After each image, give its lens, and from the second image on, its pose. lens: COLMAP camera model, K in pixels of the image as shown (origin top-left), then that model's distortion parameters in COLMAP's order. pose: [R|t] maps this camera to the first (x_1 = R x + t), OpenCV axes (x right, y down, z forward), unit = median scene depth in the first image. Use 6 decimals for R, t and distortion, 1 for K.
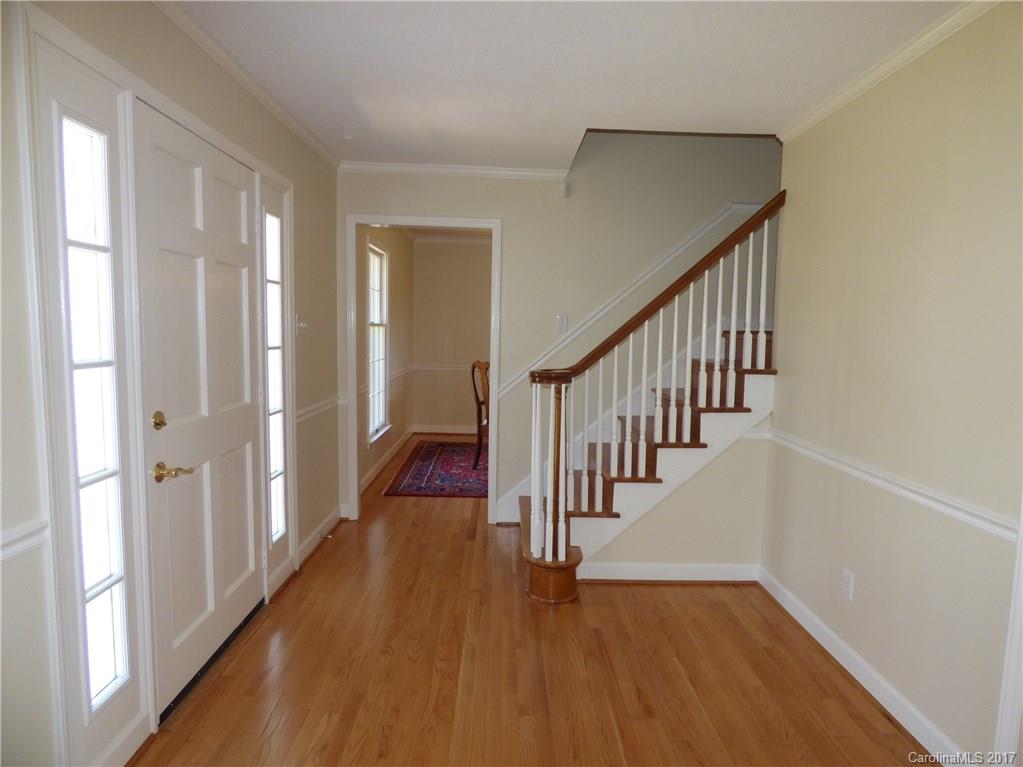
lens RADIAL K [[611.1, 0, 515.4], [0, 611.1, 380.7], [0, 0, 1]] dist [-0.007412, -0.001016]
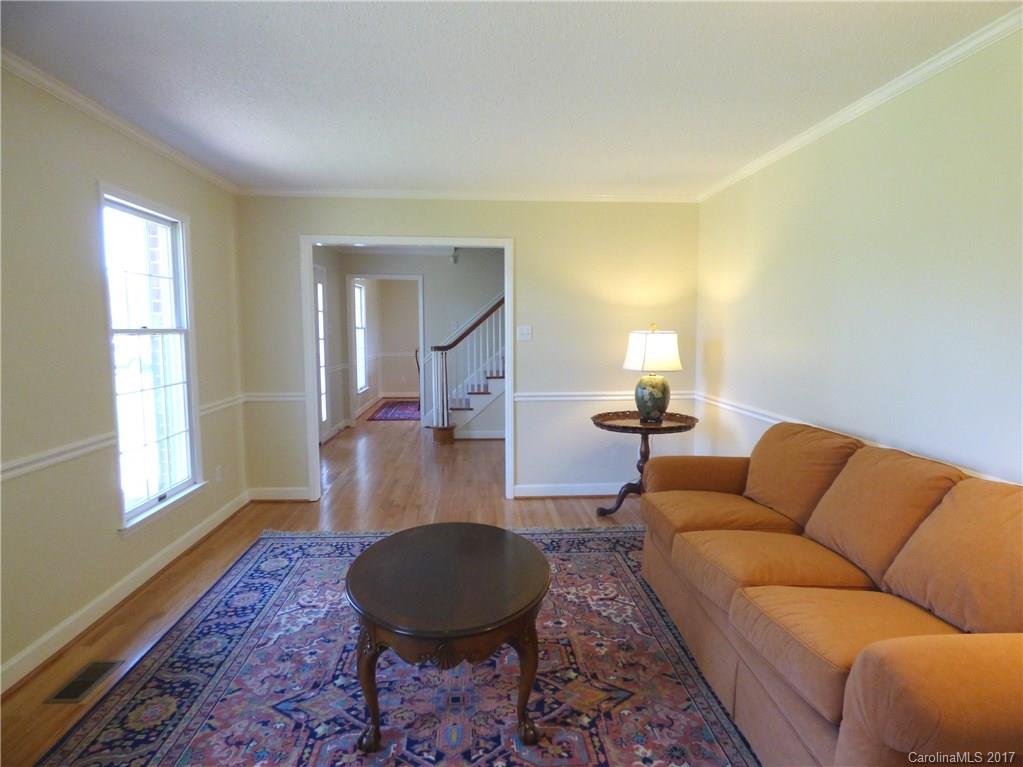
lens RADIAL K [[611.1, 0, 502.4], [0, 611.1, 389.2], [0, 0, 1]] dist [-0.007412, -0.001016]
pose [[0.999415, -0.022164, 0.026034, 0.159139], [0.021860, 0.999690, 0.011916, 0.085524], [-0.026290, -0.011340, 0.999590, -0.920679]]
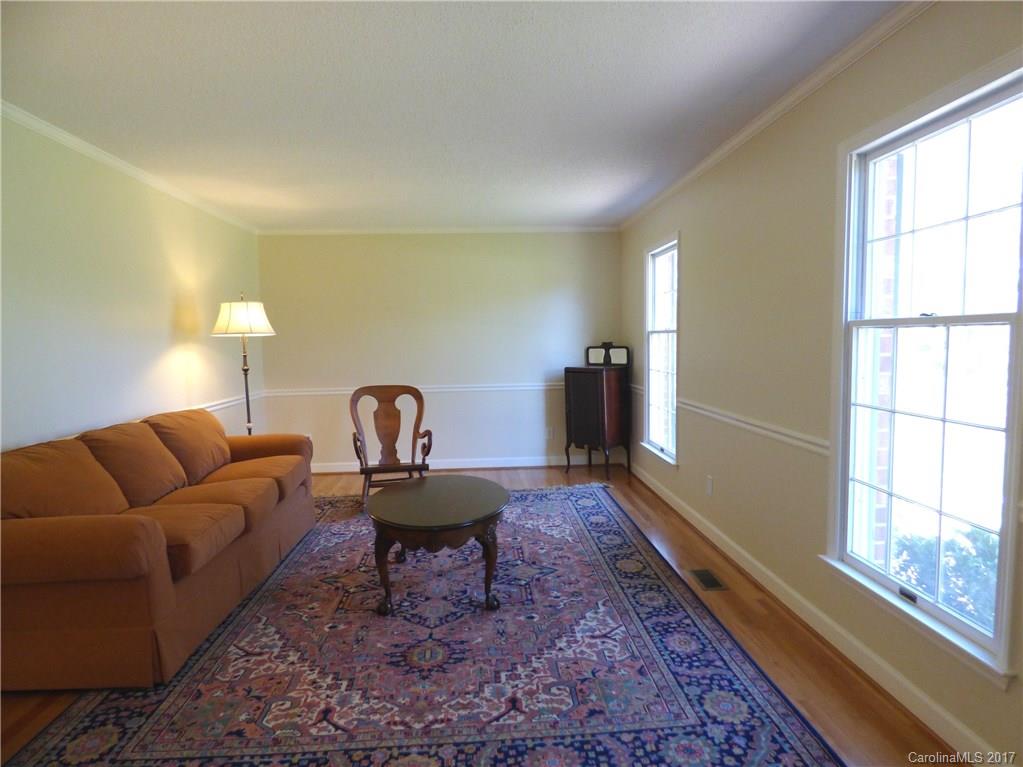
lens RADIAL K [[611.1, 0, 520.0], [0, 611.1, 382.5], [0, 0, 1]] dist [-0.007412, -0.001016]
pose [[-0.998723, 0.005105, -0.050255, -0.060555], [-0.003028, 0.987041, 0.160440, -0.149238], [0.050423, 0.160388, -0.985765, 1.938835]]
